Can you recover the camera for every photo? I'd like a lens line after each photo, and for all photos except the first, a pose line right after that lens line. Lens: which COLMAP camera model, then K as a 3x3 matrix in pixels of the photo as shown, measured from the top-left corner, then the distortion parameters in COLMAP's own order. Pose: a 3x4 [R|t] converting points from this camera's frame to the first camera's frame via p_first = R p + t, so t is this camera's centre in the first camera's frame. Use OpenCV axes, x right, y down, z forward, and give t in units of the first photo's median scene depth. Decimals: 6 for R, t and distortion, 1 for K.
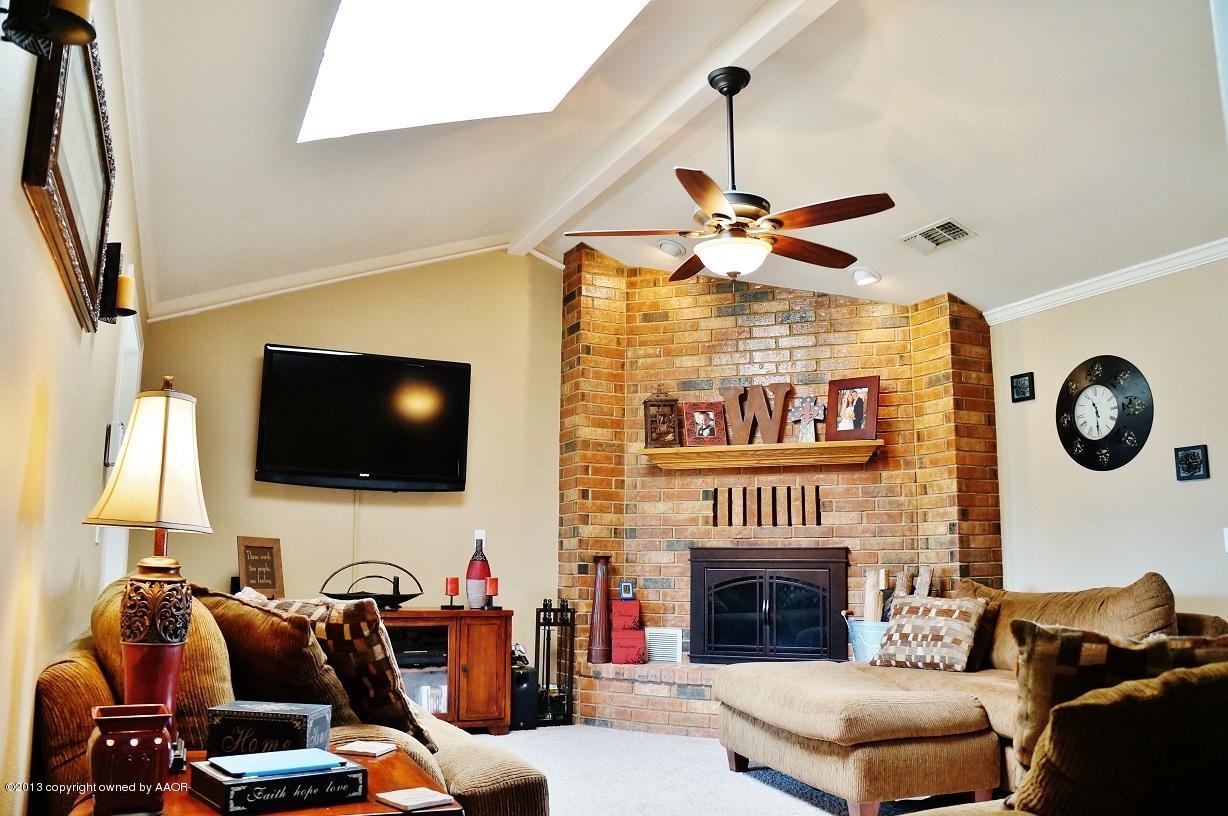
lens RADIAL K [[982.6, 0, 614.0], [0, 982.6, 408.0], [0, 0, 1]] dist [-0.174008, 0.122942]
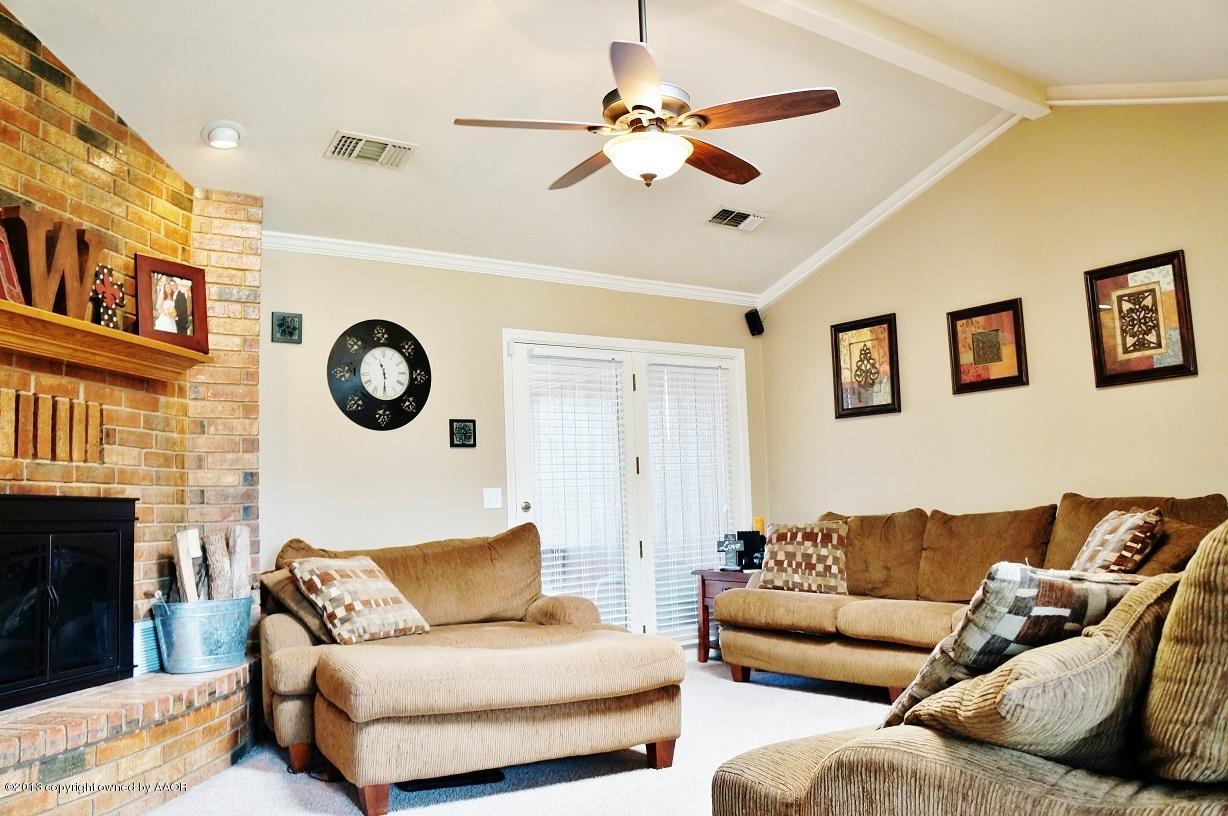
lens RADIAL K [[982.6, 0, 614.0], [0, 982.6, 408.0], [0, 0, 1]] dist [-0.174008, 0.122942]
pose [[-0.167193, 0.107967, 0.979995, -0.481865], [-0.119553, 0.984431, -0.128852, 0.126876], [-0.978649, -0.138704, -0.151682, 0.782683]]
